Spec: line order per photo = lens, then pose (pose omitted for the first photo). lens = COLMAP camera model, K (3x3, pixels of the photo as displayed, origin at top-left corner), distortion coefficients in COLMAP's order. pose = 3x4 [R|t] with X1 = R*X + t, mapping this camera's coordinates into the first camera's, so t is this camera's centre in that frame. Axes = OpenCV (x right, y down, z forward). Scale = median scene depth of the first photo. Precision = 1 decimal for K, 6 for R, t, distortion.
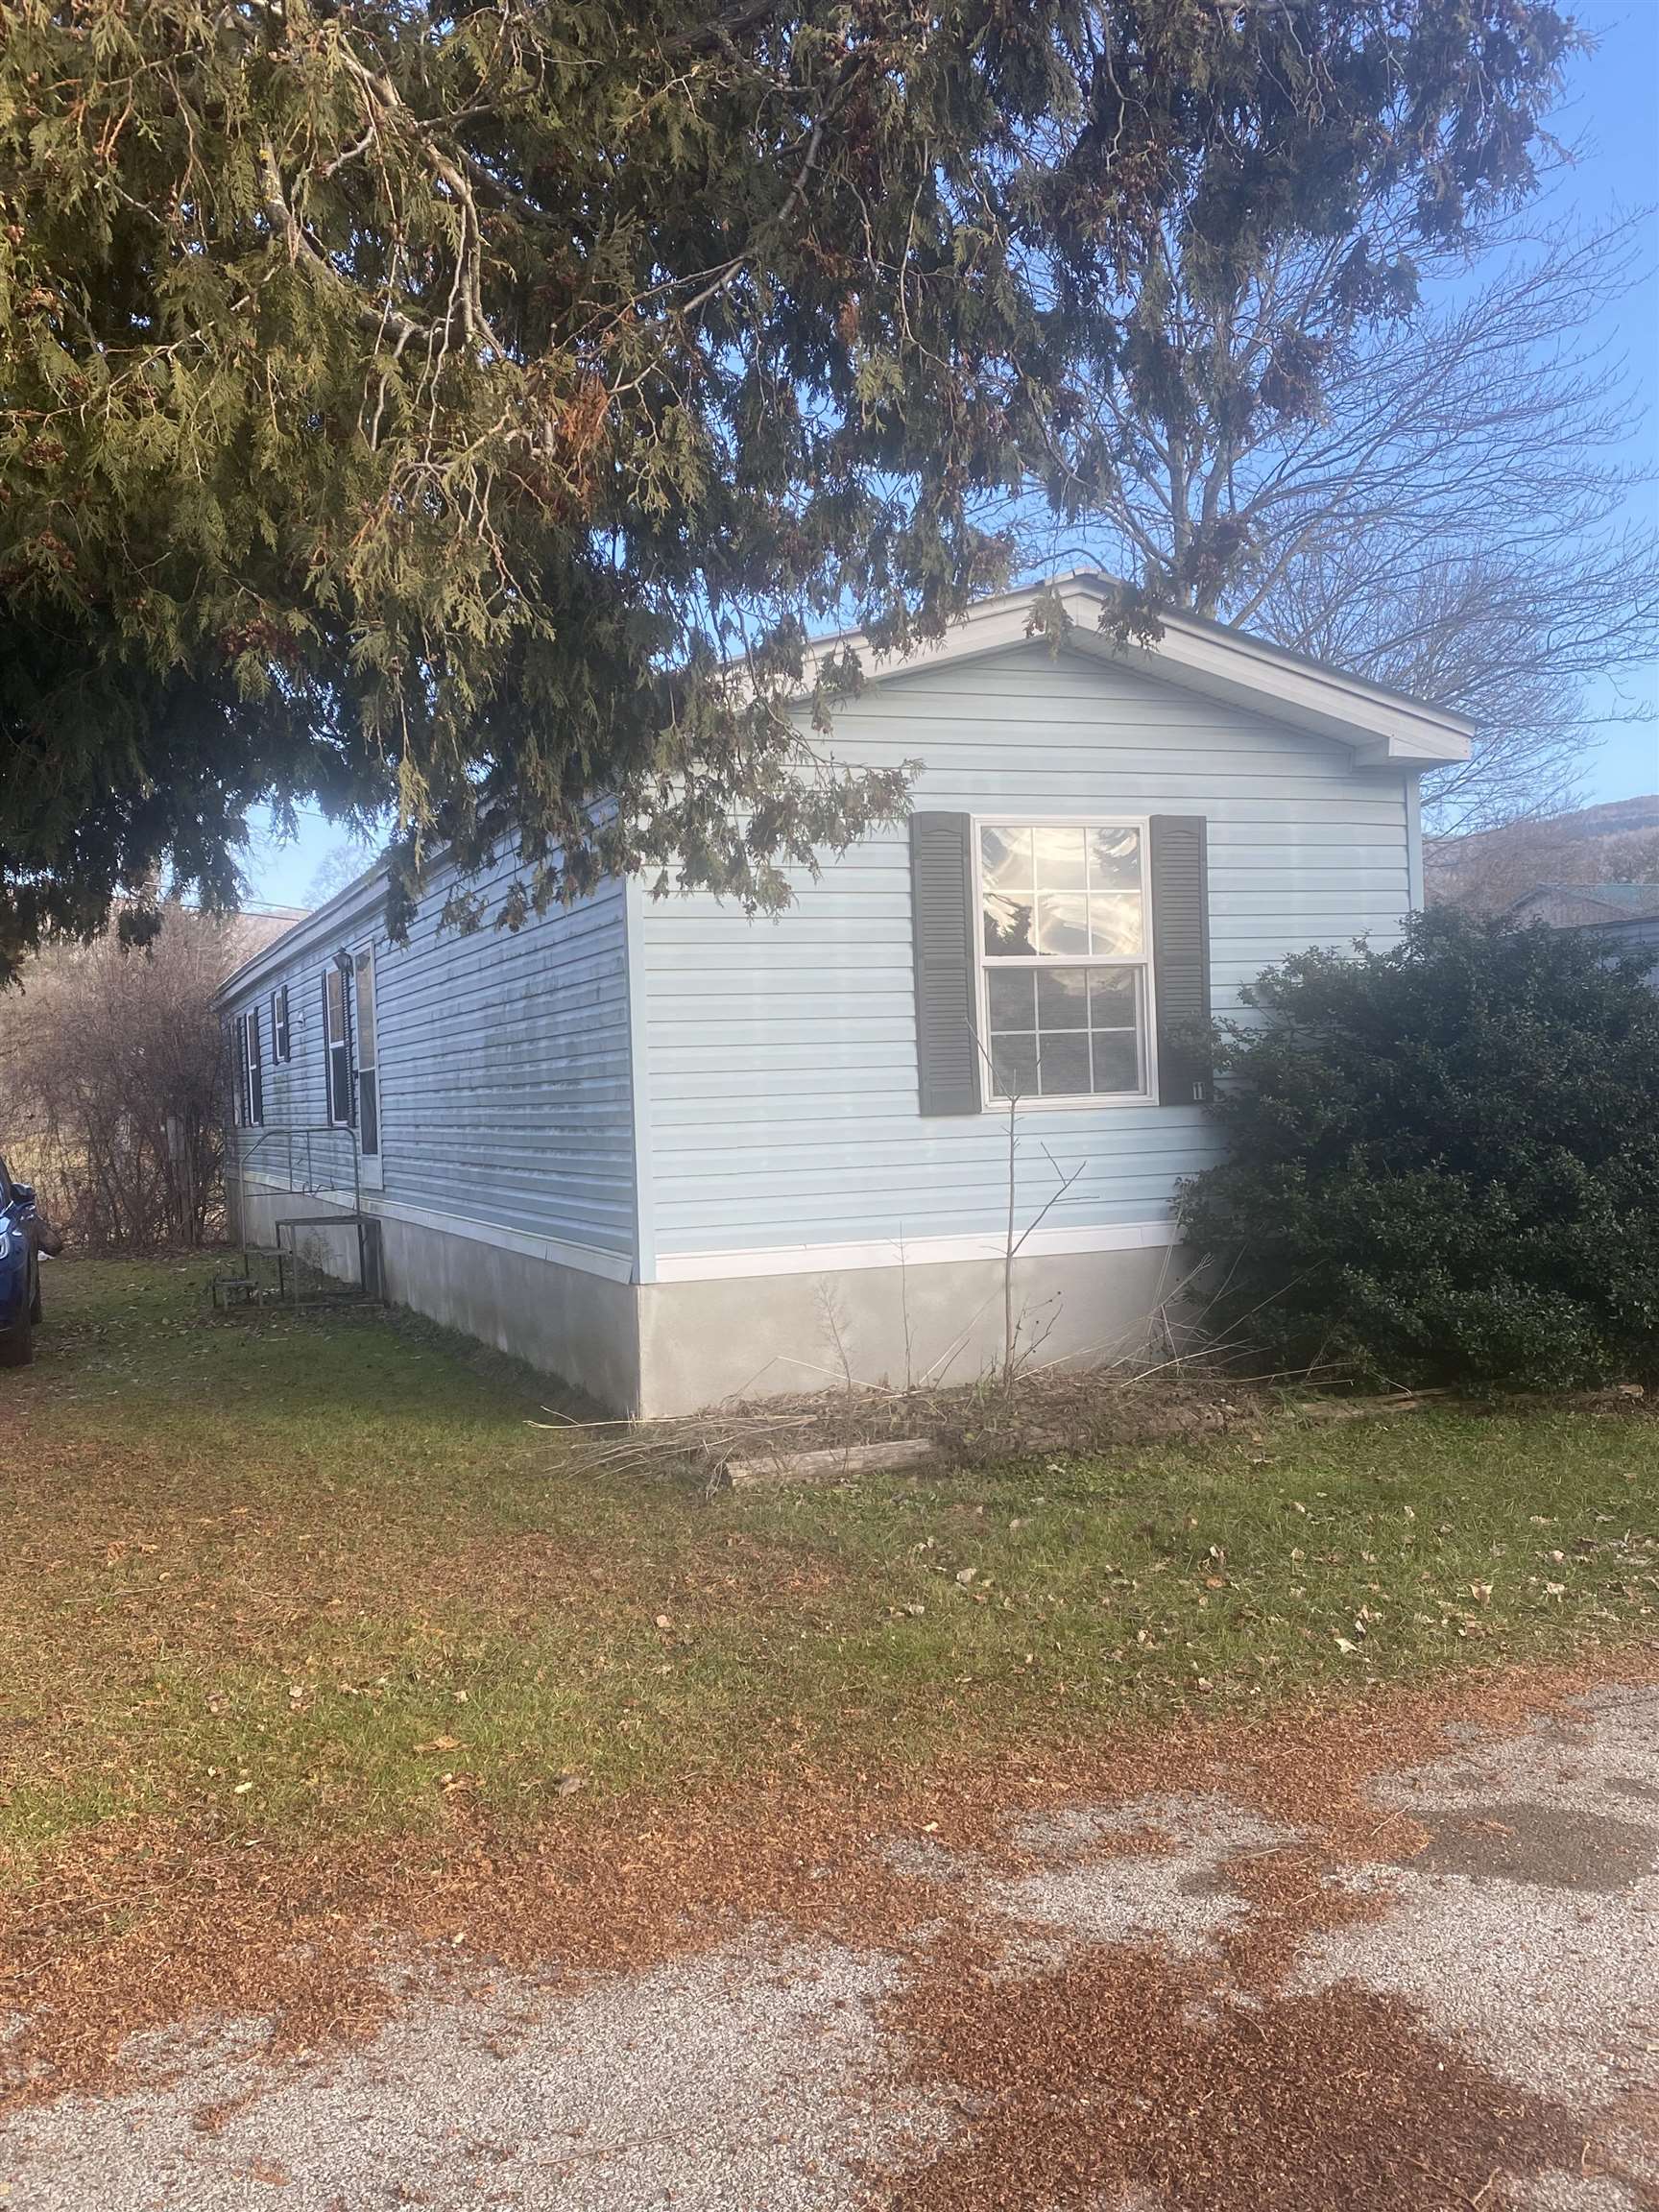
lens RADIAL K [[2032.0, 0, 829.5], [0, 2032.0, 1106.0], [0, 0, 1]] dist [0.002796, 0.000096]
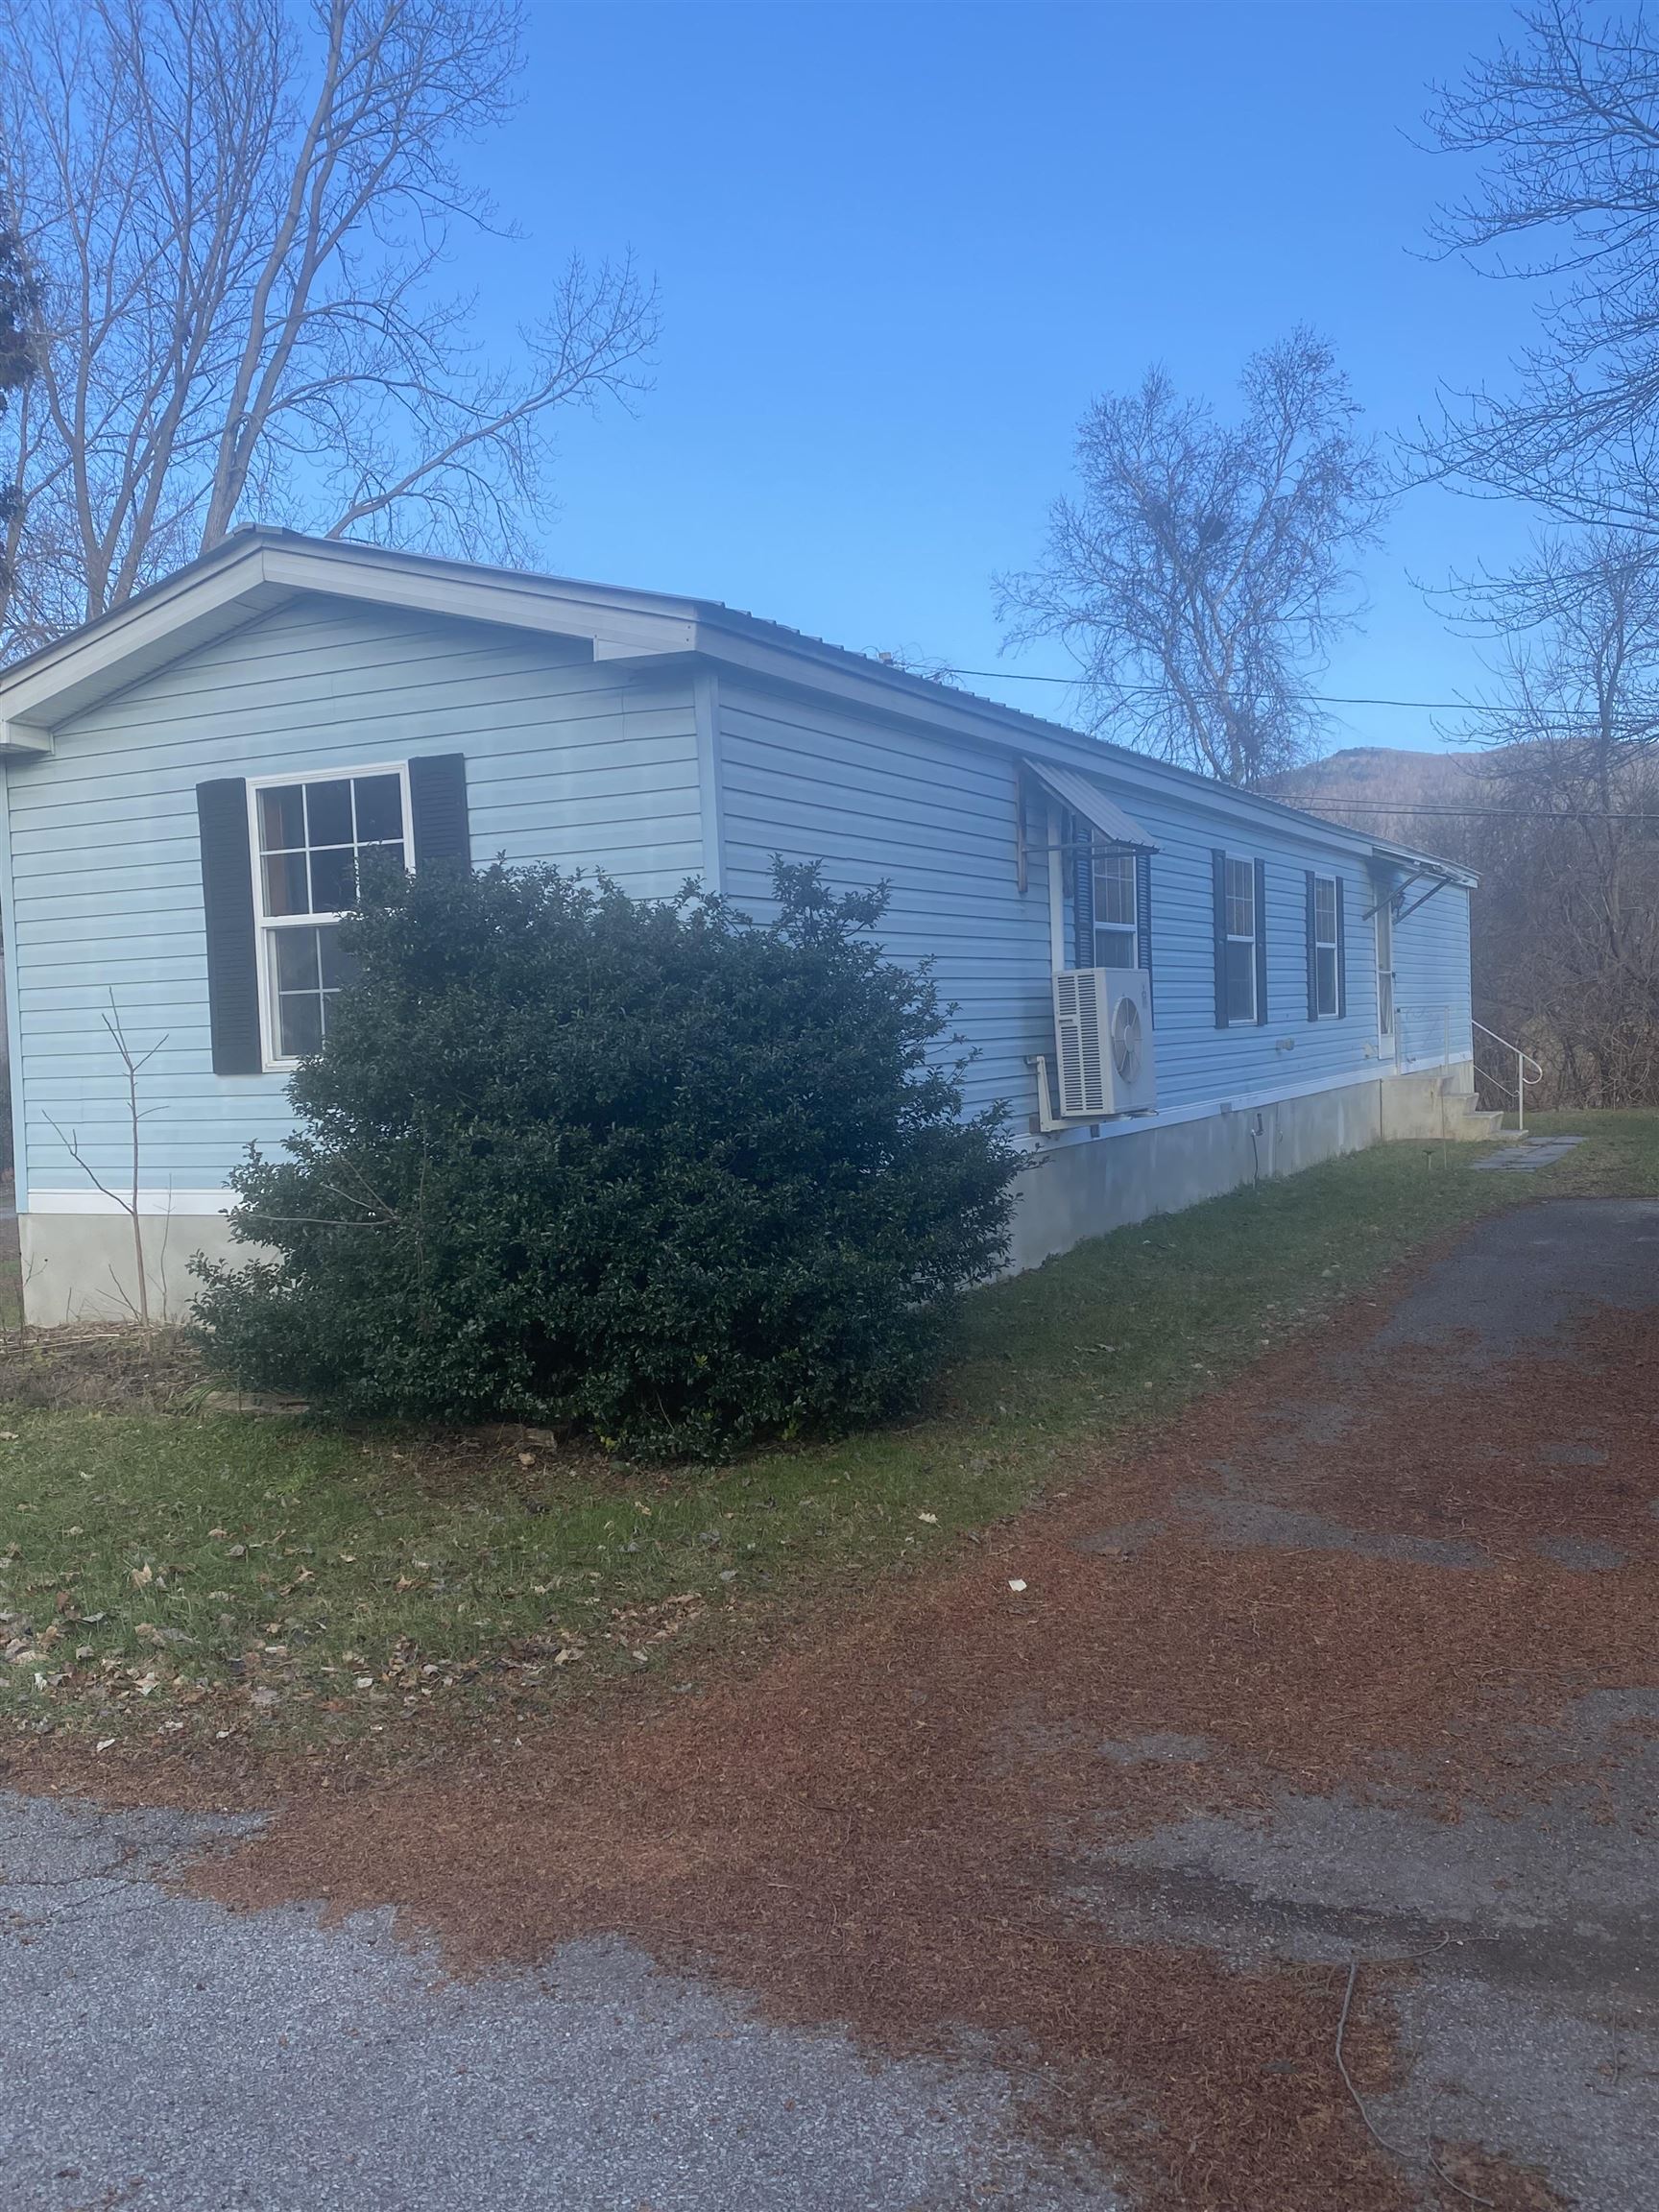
lens RADIAL K [[2032.0, 0, 829.5], [0, 2032.0, 1106.0], [0, 0, 1]] dist [0.002796, 0.000096]
pose [[0.685479, 0.042614, -0.726844, 1.014154], [0.004839, 0.997997, 0.063075, -0.042448], [0.728076, -0.046753, 0.683900, 0.505269]]
